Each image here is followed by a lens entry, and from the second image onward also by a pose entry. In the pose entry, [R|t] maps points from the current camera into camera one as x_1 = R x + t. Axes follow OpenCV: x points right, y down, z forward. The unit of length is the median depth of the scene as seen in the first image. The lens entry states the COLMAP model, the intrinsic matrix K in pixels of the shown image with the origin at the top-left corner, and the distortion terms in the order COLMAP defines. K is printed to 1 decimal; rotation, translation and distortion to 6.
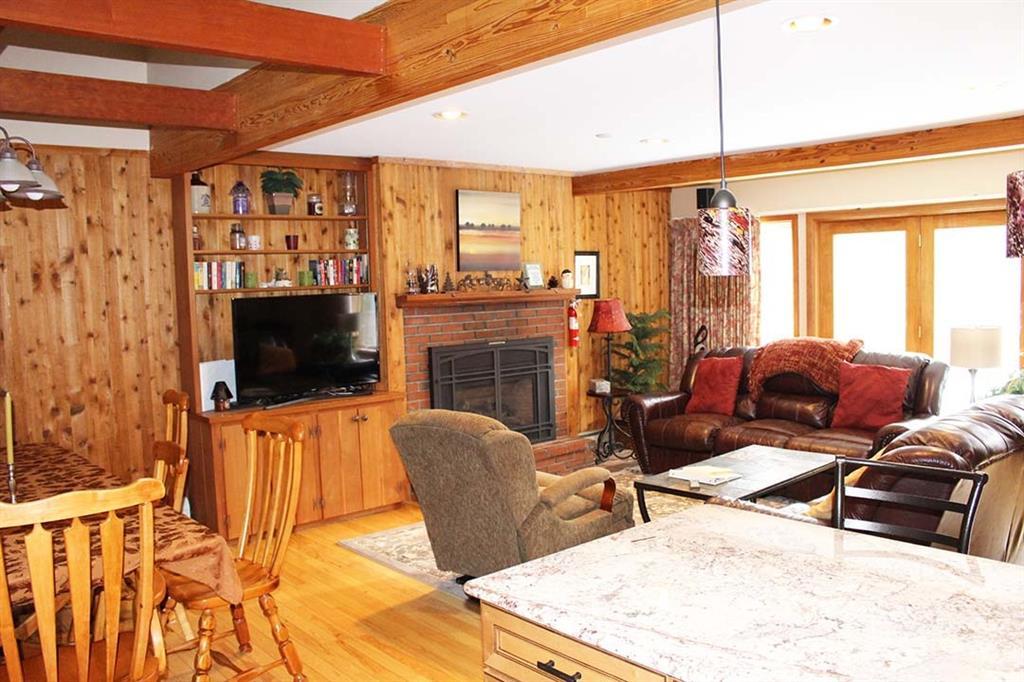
lens RADIAL K [[850.7, 0, 513.3], [0, 850.7, 343.1], [0, 0, 1]] dist [-0.147596, 0.112215]
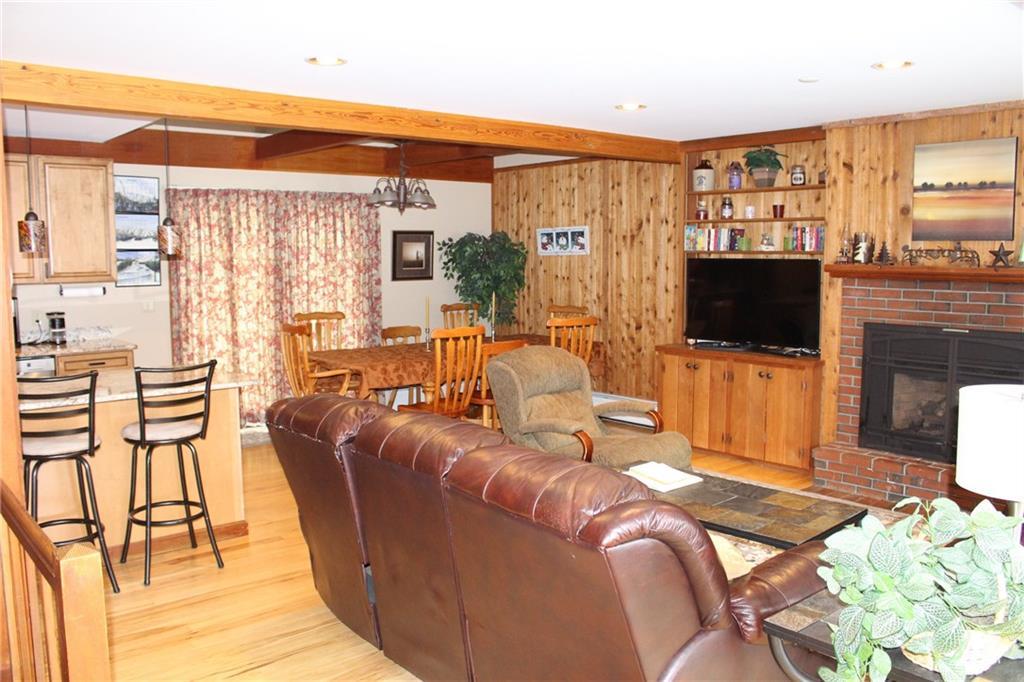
lens RADIAL K [[850.7, 0, 512.5], [0, 850.7, 343.3], [0, 0, 1]] dist [-0.147596, 0.112215]
pose [[0.003066, 0.136454, -0.990642, 0.803860], [-0.075375, 0.987860, 0.135838, -0.066348], [0.997151, 0.074253, 0.013314, 0.607510]]
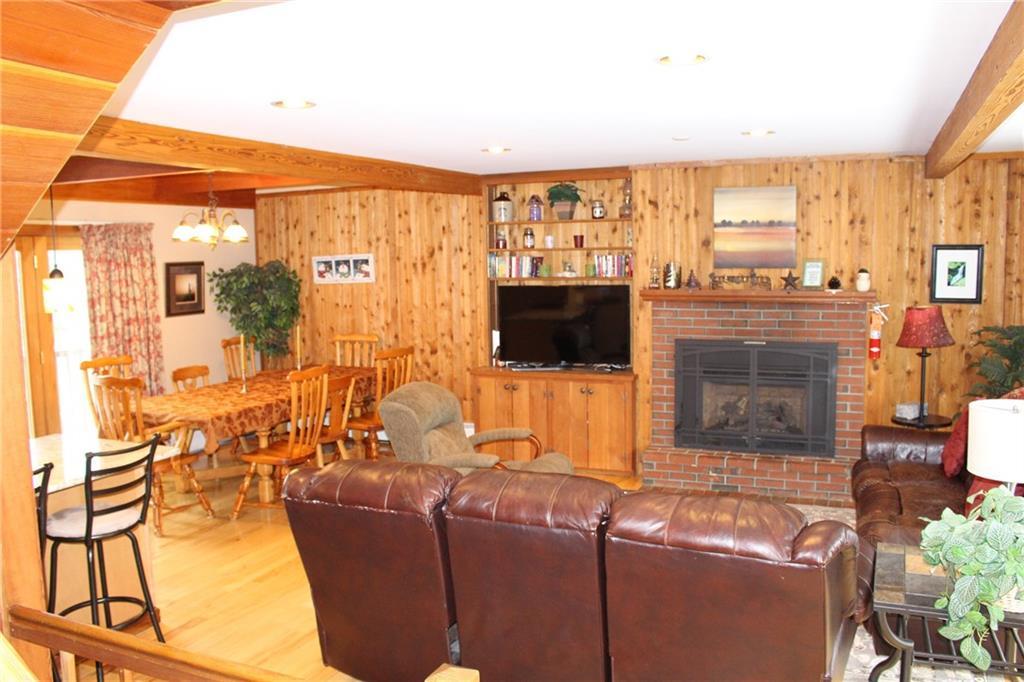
lens RADIAL K [[850.7, 0, 510.5], [0, 850.7, 341.4], [0, 0, 1]] dist [-0.147596, 0.112215]
pose [[0.436635, 0.113789, -0.892414, 0.764929], [-0.064541, 0.993375, 0.095084, -0.079979], [0.897321, 0.016080, 0.441086, 0.344332]]
